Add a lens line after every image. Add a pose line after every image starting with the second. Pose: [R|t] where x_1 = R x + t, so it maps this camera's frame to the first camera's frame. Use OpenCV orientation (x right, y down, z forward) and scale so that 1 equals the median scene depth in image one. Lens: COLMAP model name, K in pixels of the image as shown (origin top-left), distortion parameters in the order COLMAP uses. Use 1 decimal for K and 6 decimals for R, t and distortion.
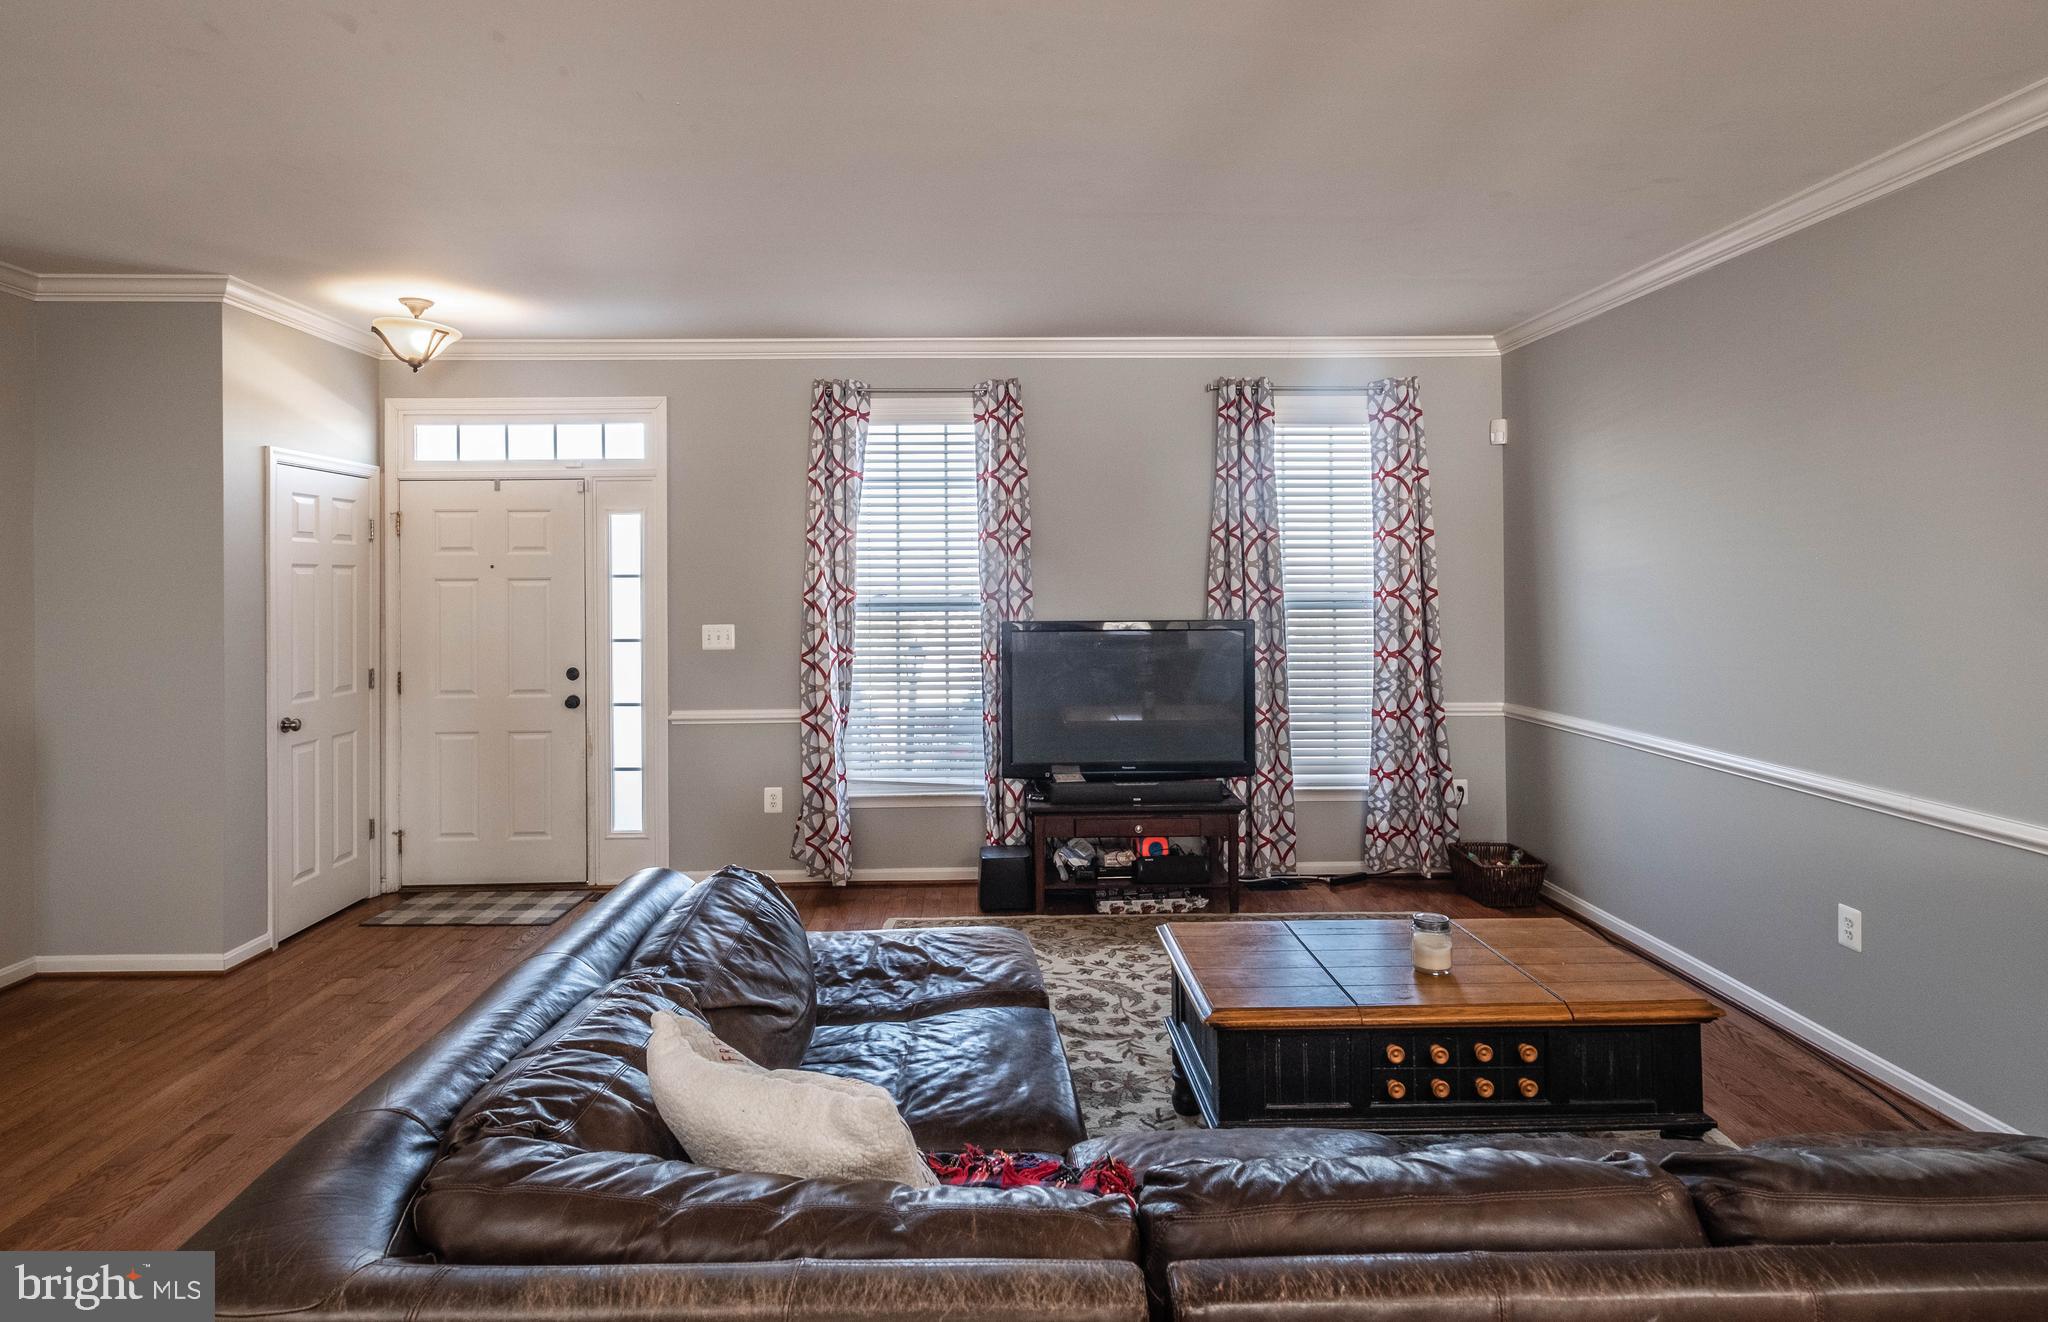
lens RADIAL K [[1097.3, 0, 1014.3], [0, 1097.3, 572.4], [0, 0, 1]] dist [-0.001637, 0.000155]
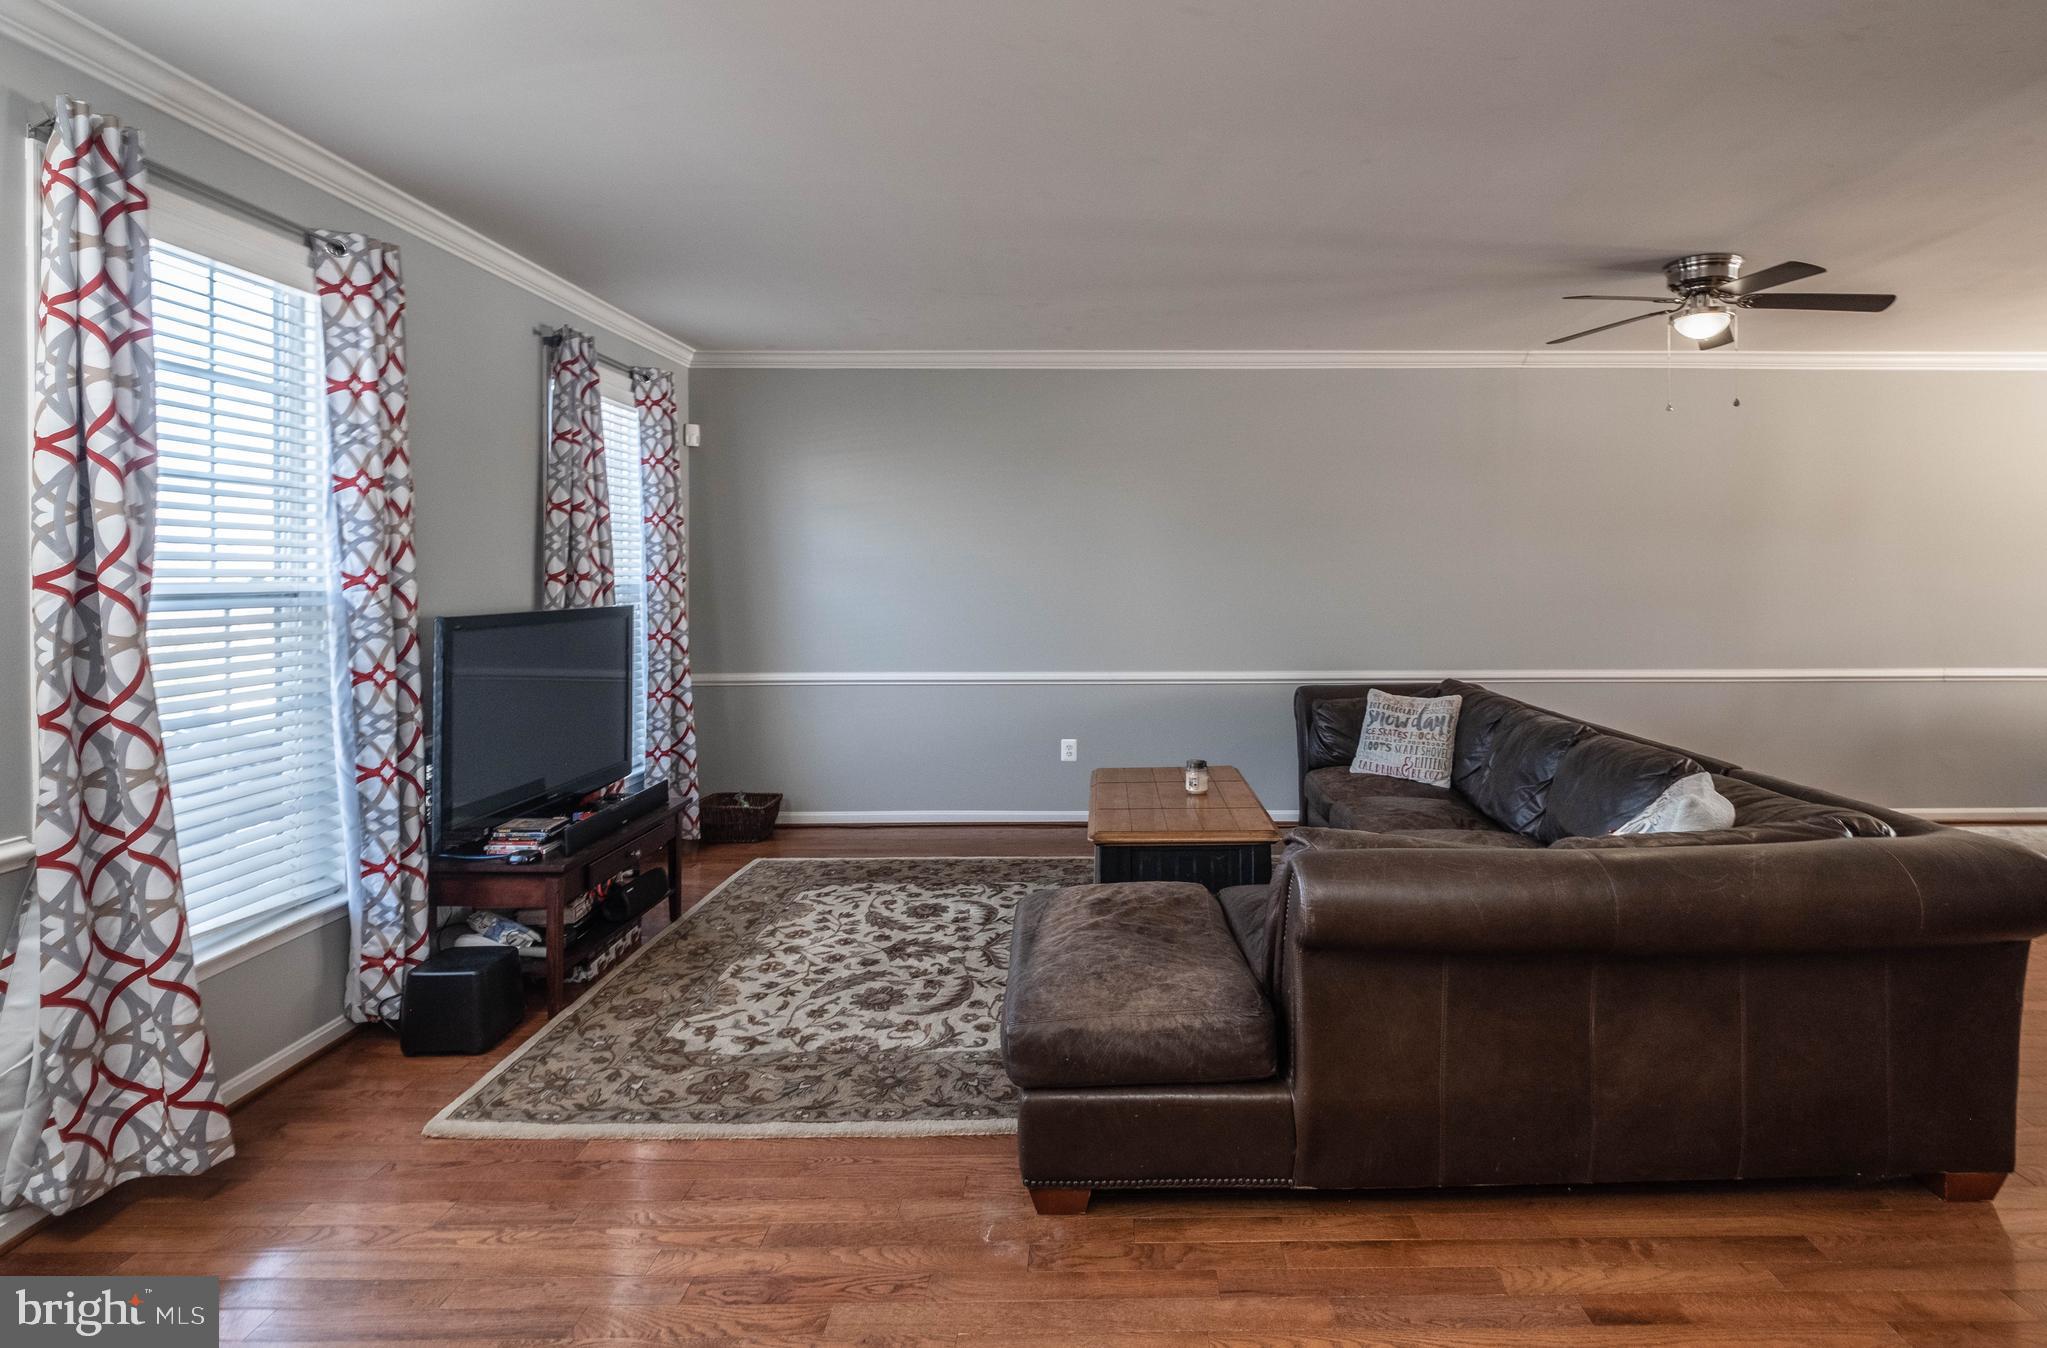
lens RADIAL K [[963.6, 0, 1106.8], [0, 963.6, 571.1], [0, 0, 1]] dist [-0.001231, -0.000032]
pose [[0.027303, 0.008240, 0.999593, -0.555665], [-0.002777, 0.999963, -0.008167, 0.019606], [-0.999623, -0.002553, 0.027325, 0.559173]]
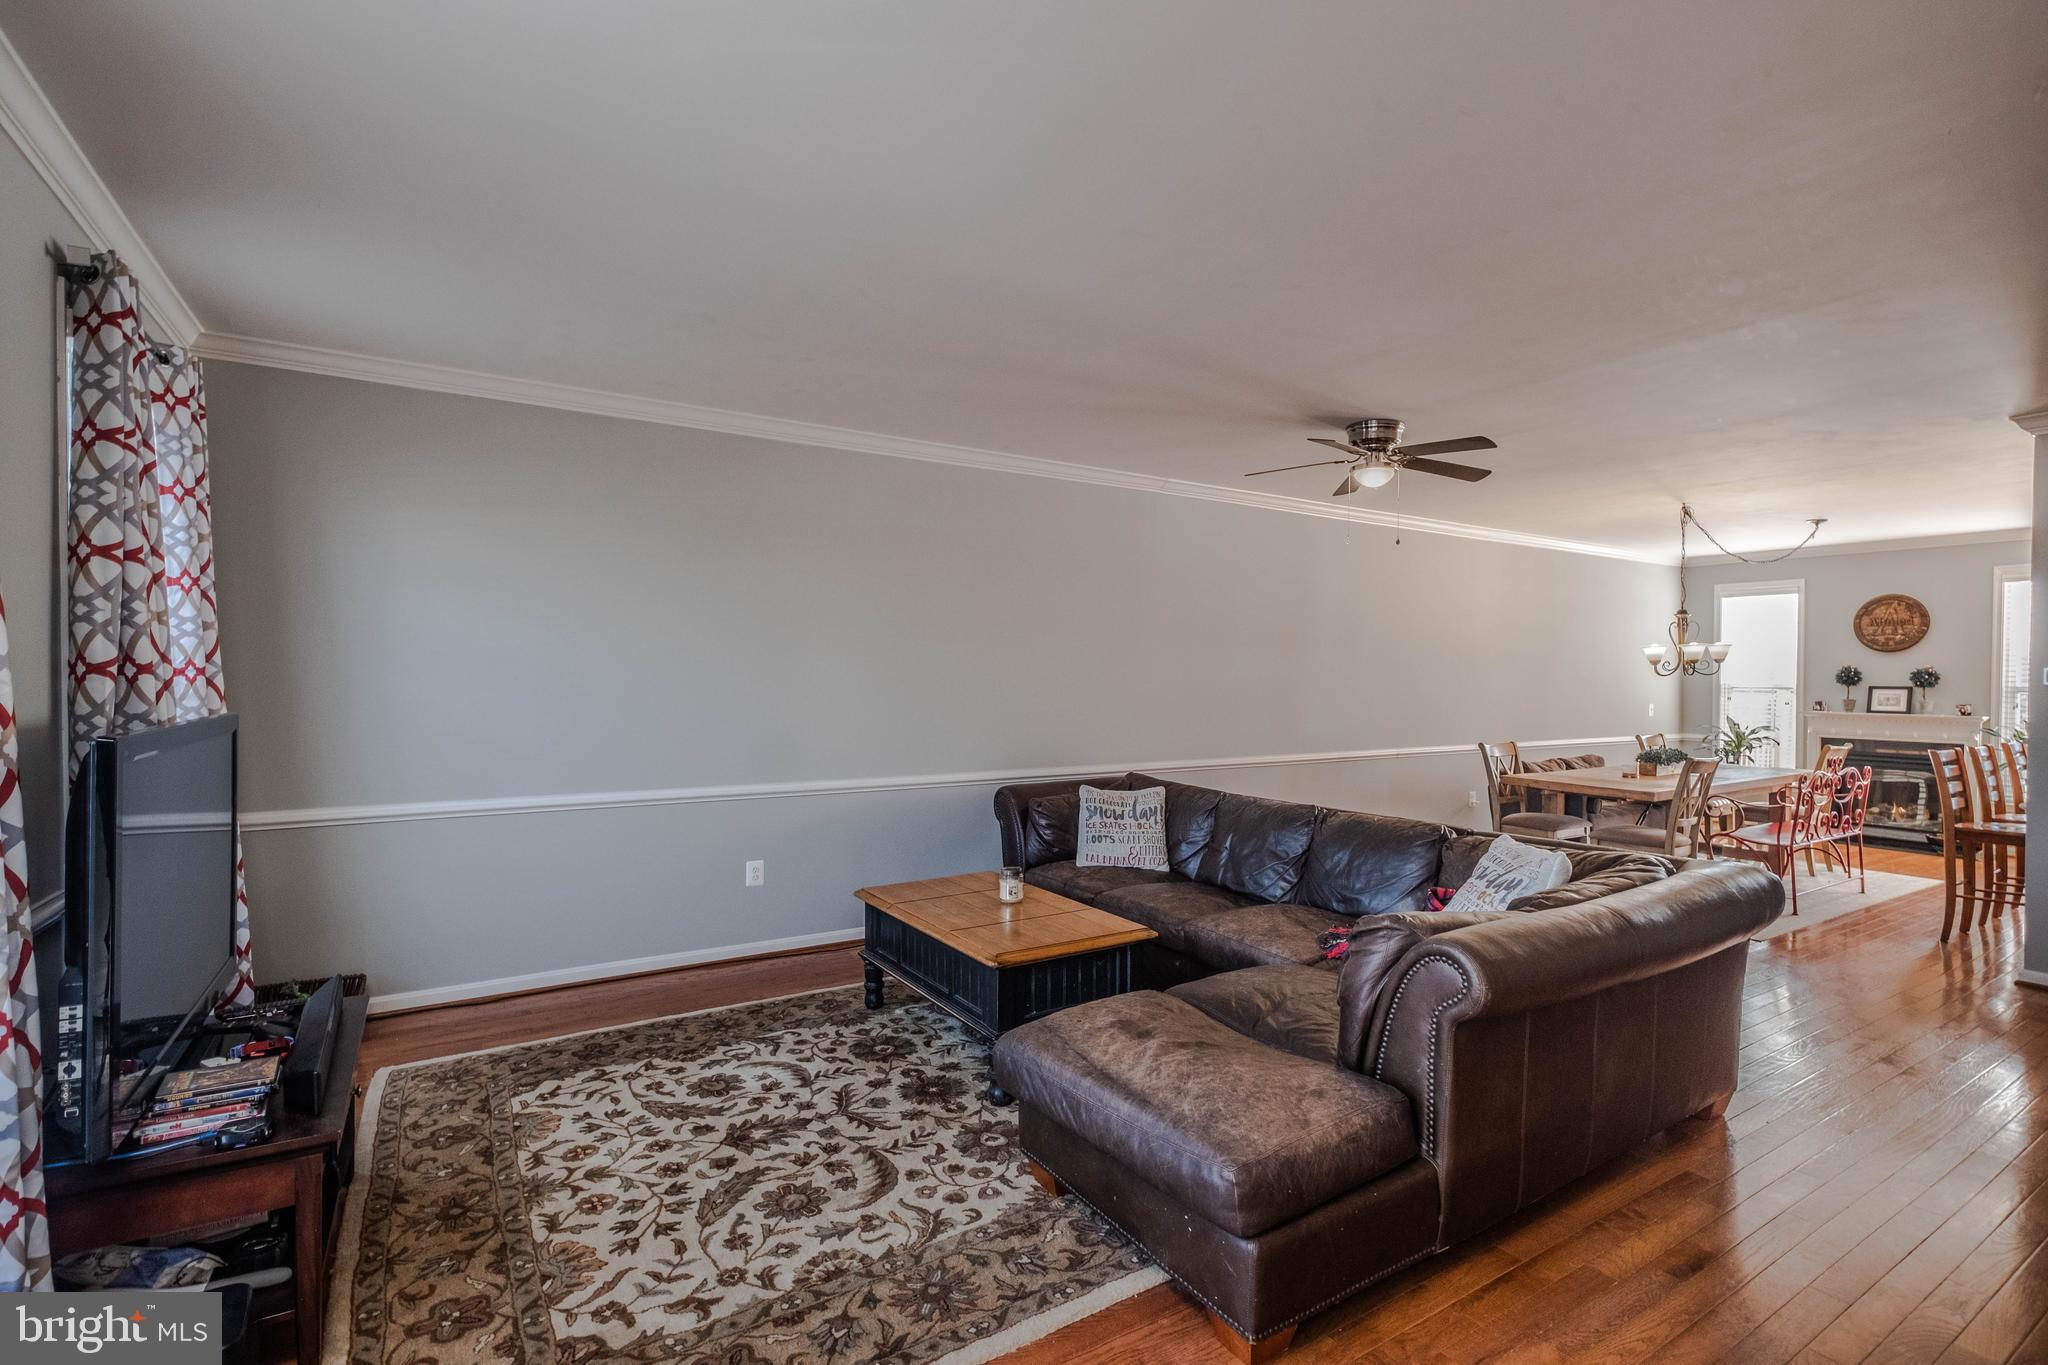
lens RADIAL K [[954.0, 0, 1024.0], [0, 954.0, 682.5], [0, 0, 1]] dist [0.001887, -0.000261]
pose [[-0.504703, -0.003465, 0.863286, -0.424174], [-0.008776, 0.999961, -0.001117, 0.022743], [-0.863249, -0.008140, -0.504713, 0.860353]]
